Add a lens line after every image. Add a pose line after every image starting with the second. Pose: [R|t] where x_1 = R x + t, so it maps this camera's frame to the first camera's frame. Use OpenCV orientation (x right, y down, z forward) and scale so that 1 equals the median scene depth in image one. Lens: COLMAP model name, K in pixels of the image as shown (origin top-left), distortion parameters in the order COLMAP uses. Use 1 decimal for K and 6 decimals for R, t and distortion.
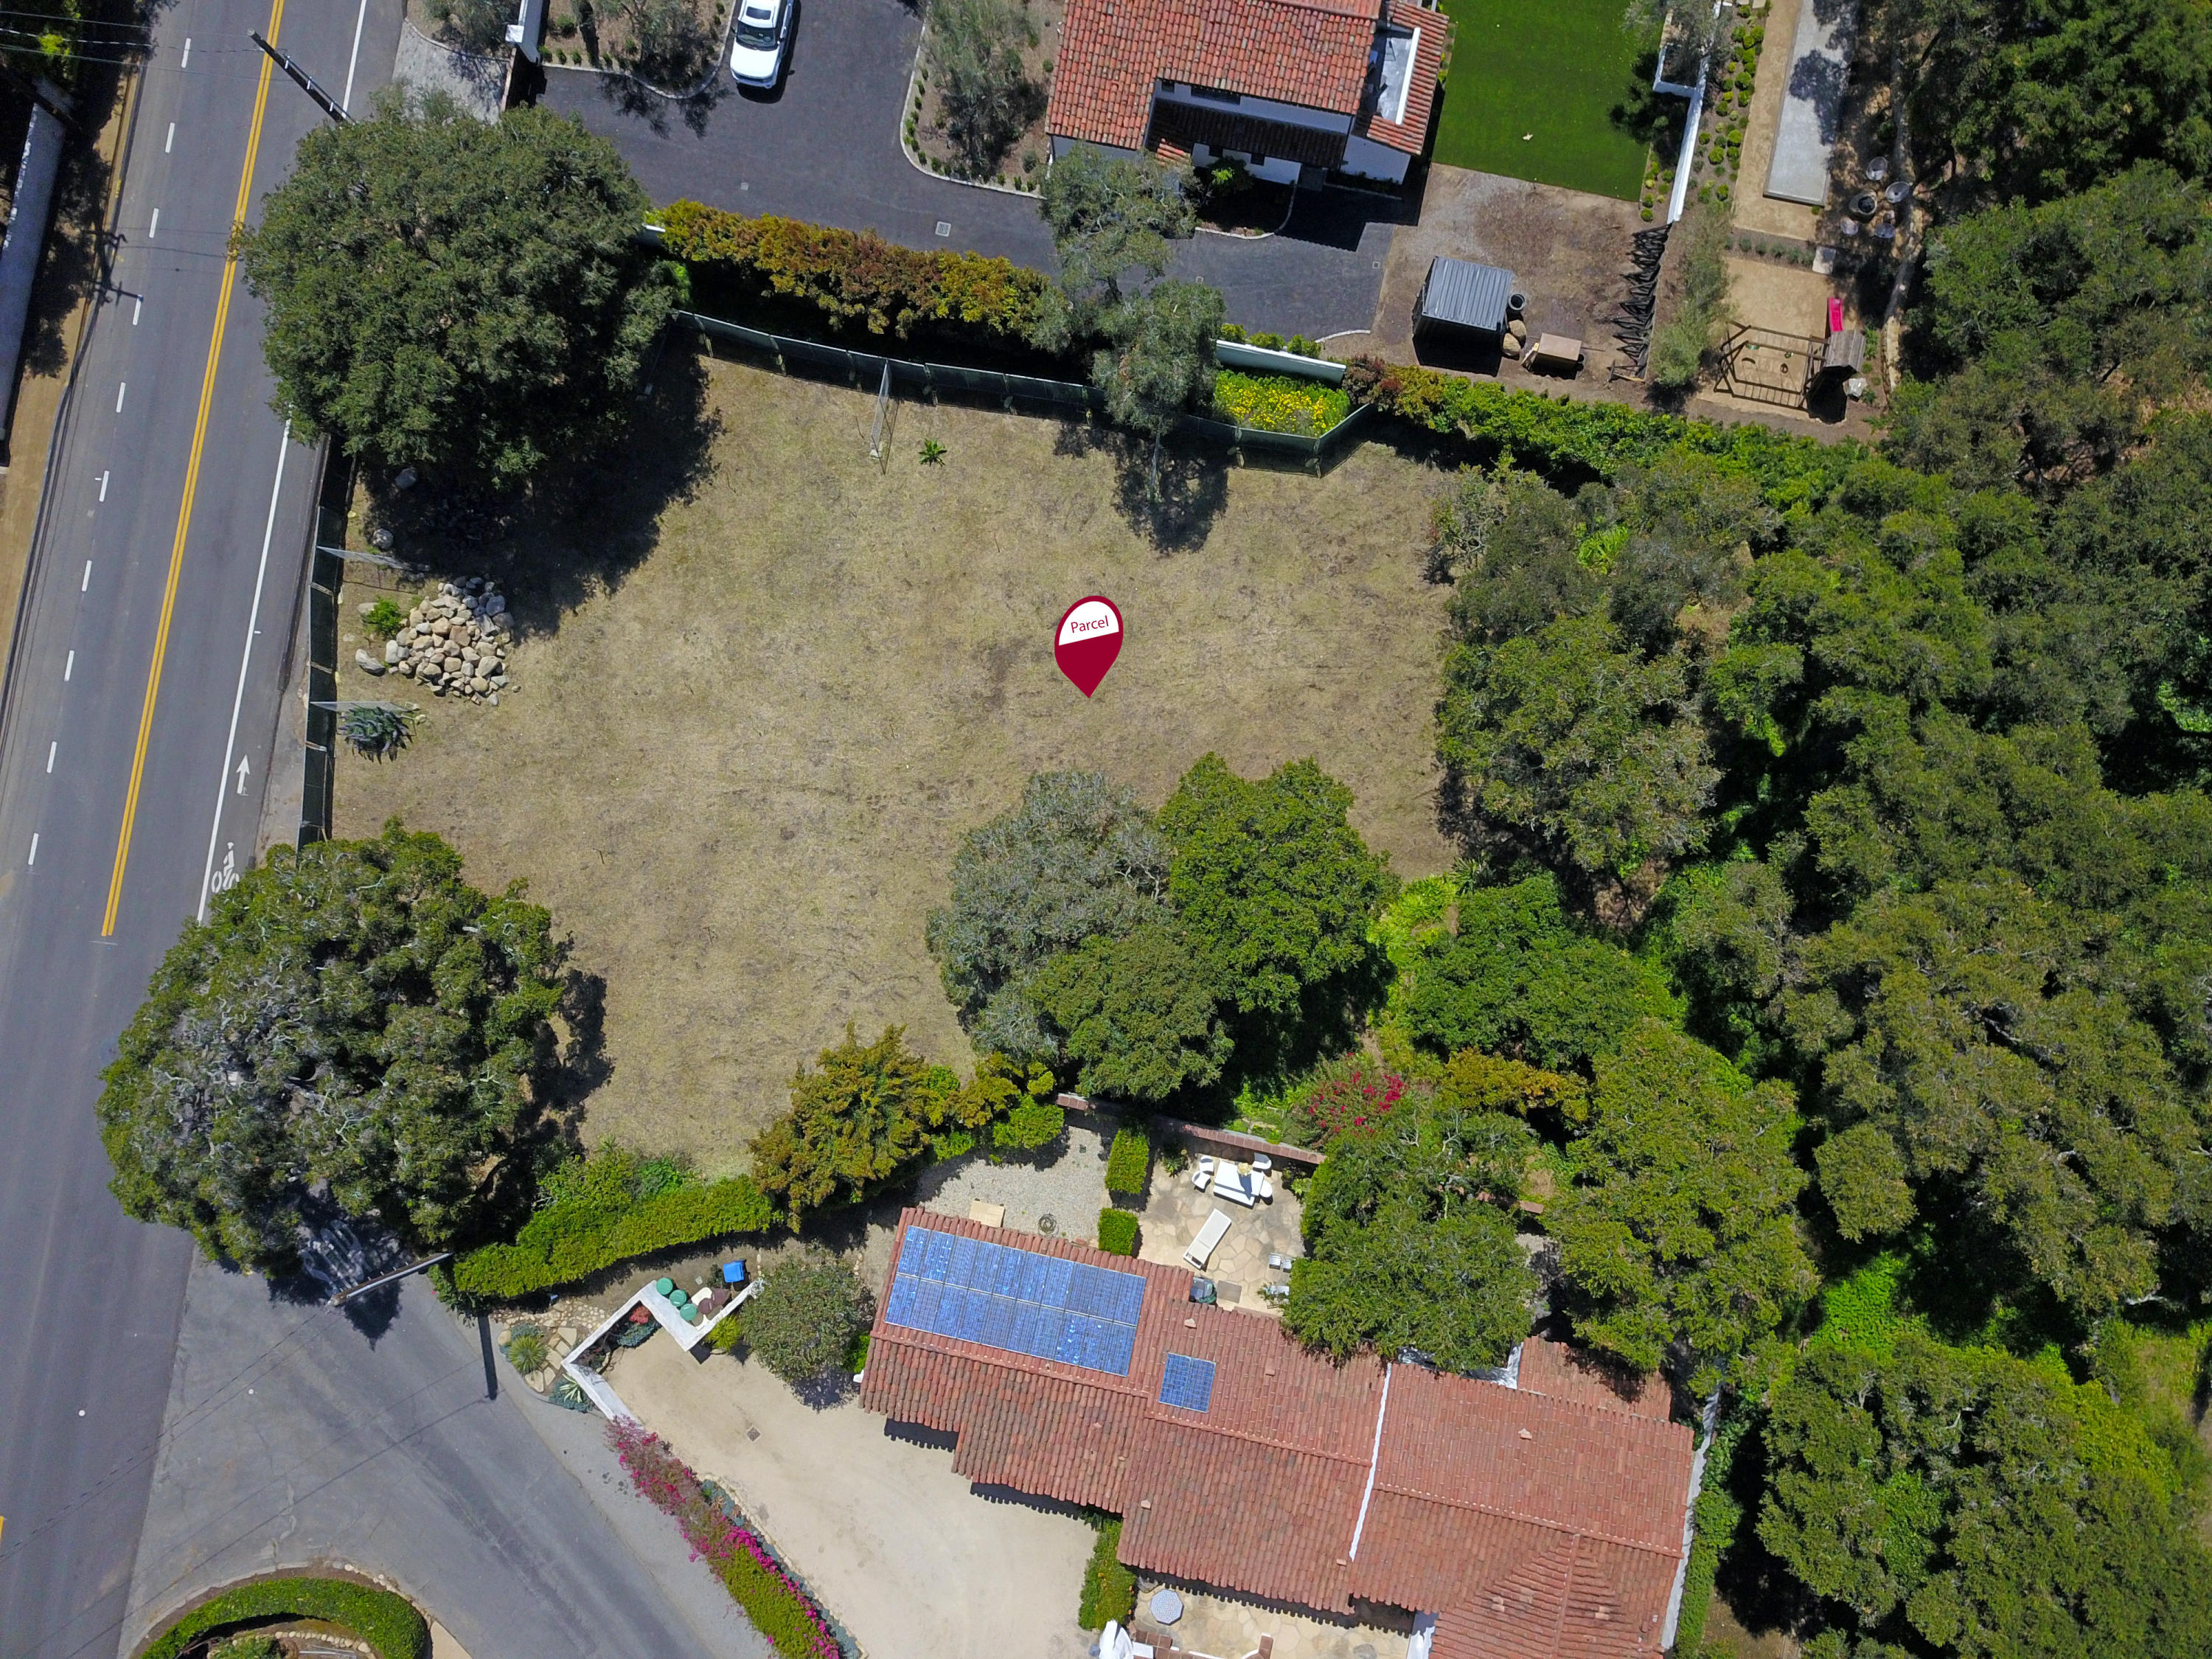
lens RADIAL K [[1678.8, 0, 1109.9], [0, 1678.8, 818.9], [0, 0, 1]] dist [-0.008886, 0.025842]
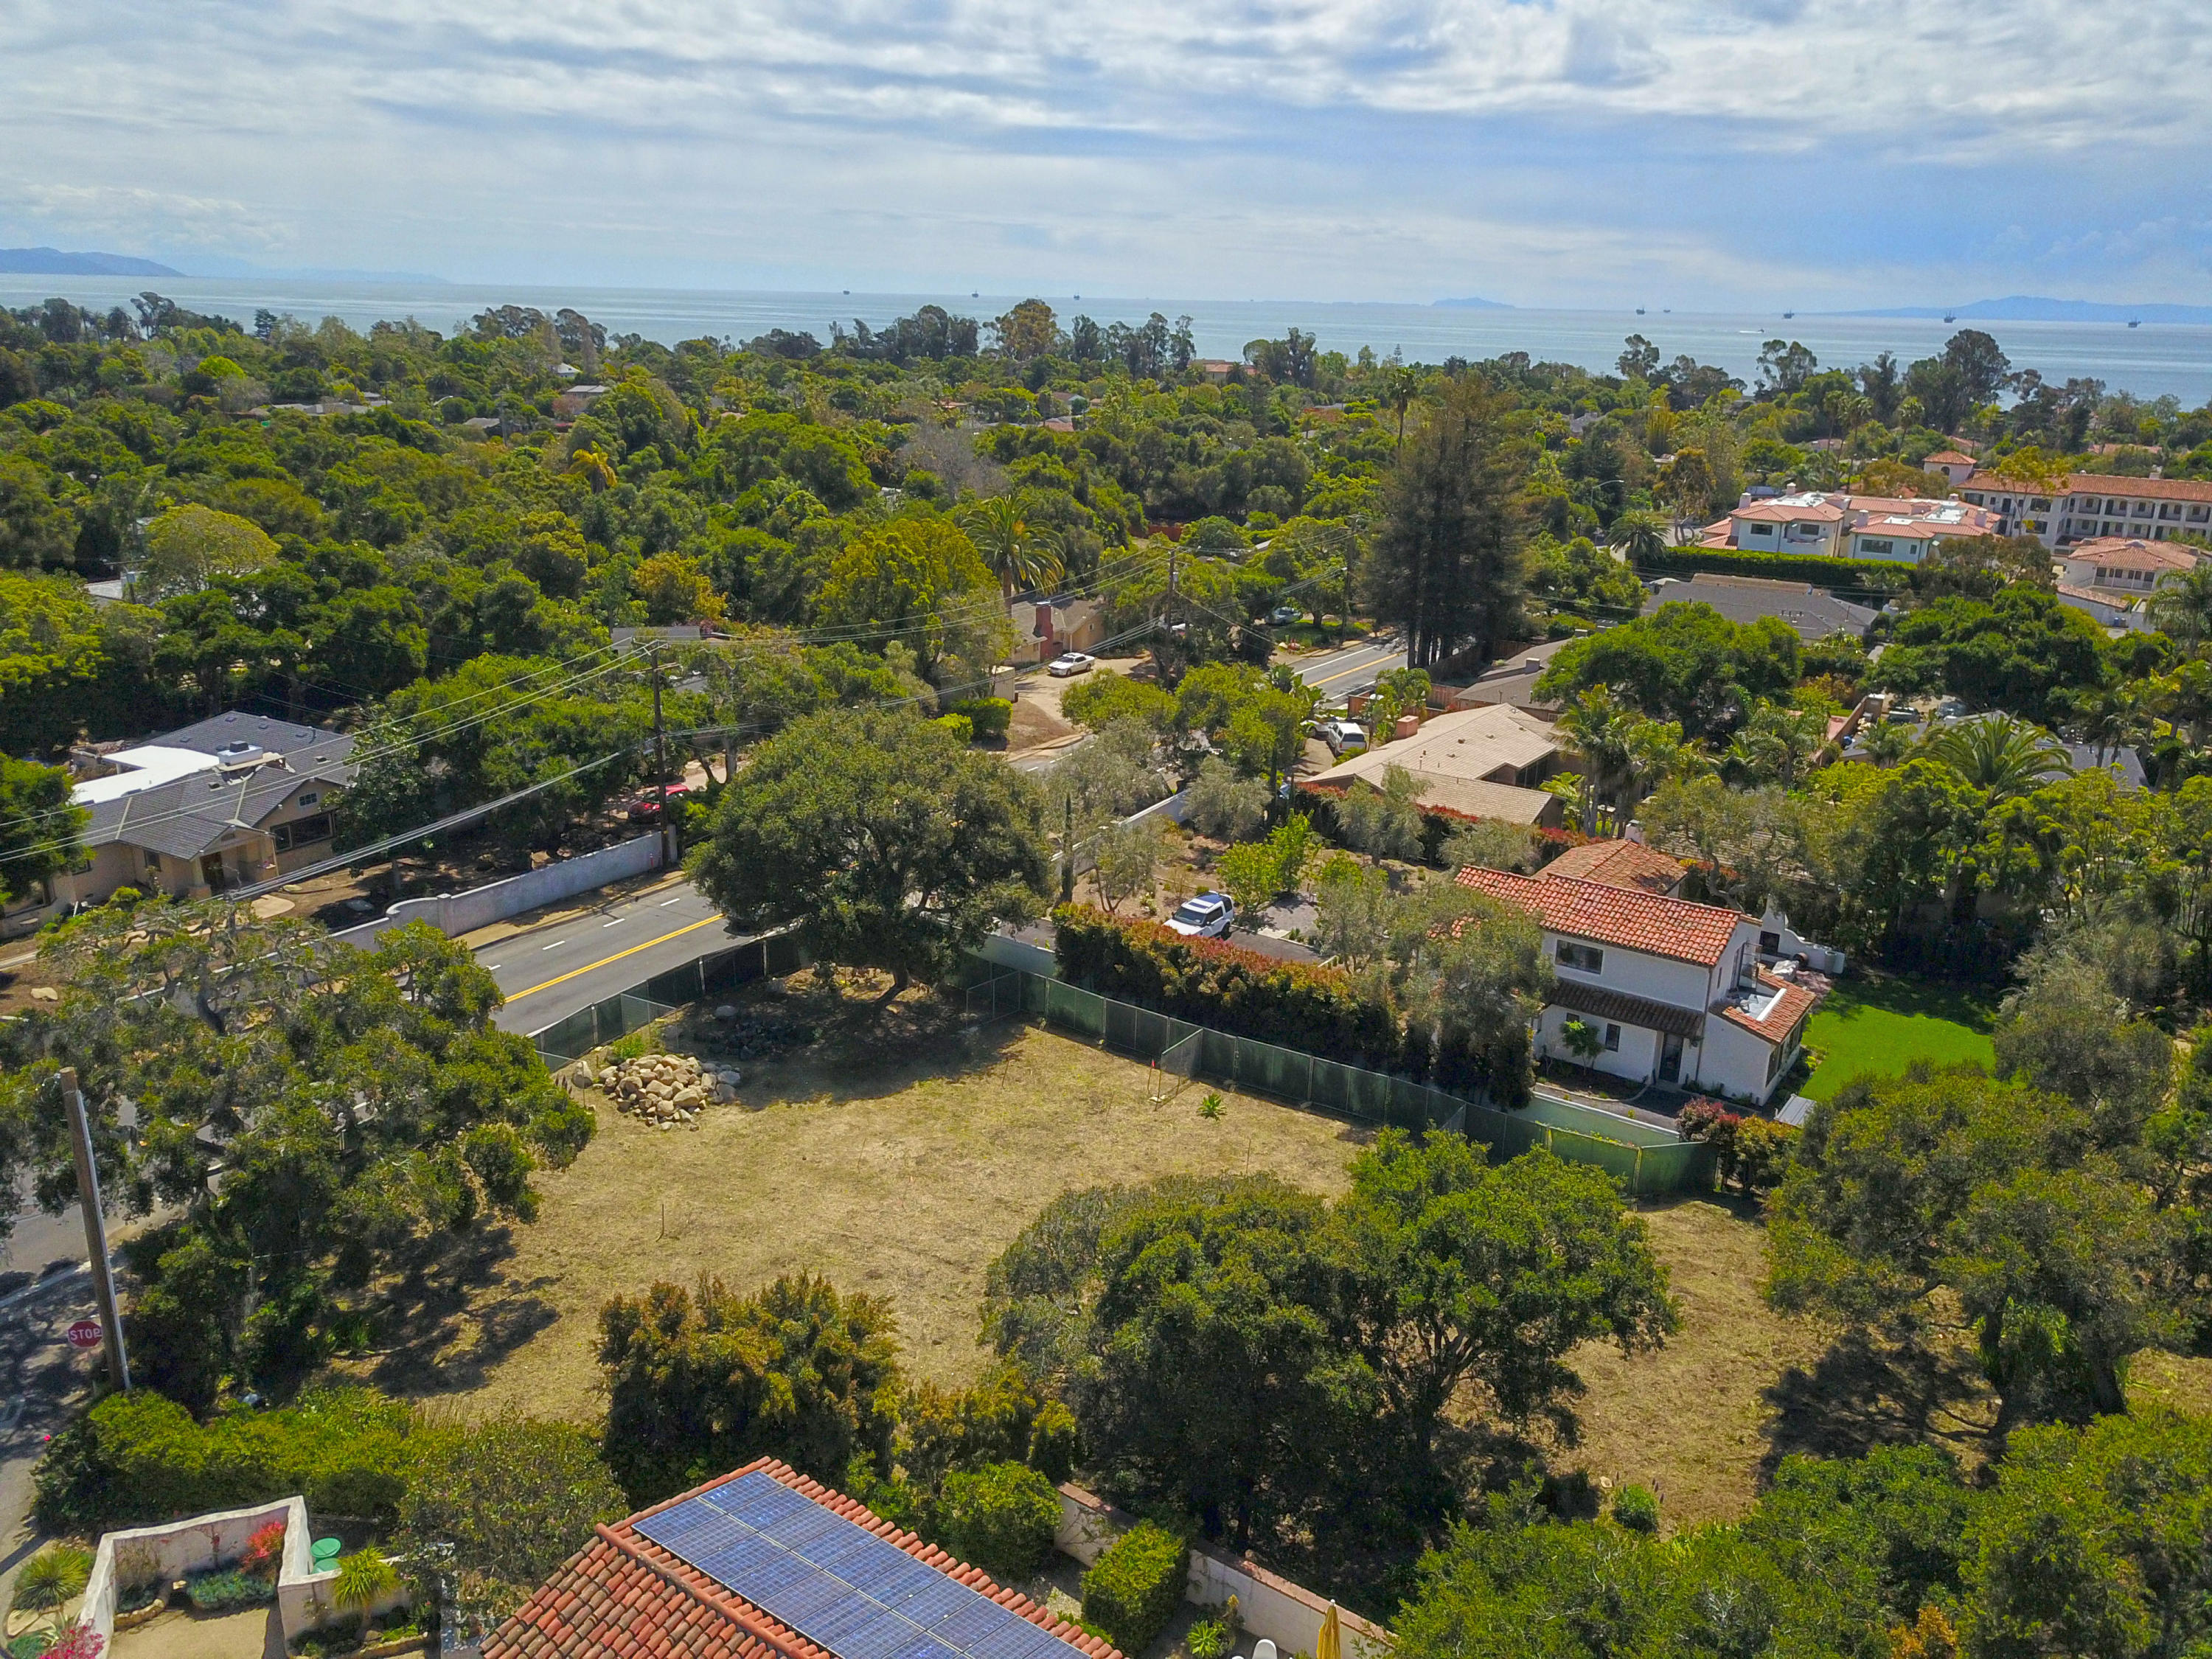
lens RADIAL K [[1695.5, 0, 1133.2], [0, 1695.5, 798.7], [0, 0, 1]] dist [0.003565, 0.006669]
pose [[0.922885, 0.133458, -0.361209, 0.175709], [-0.385067, 0.325684, -0.863512, 0.571275], [0.002397, 0.936012, 0.351959, 0.513816]]
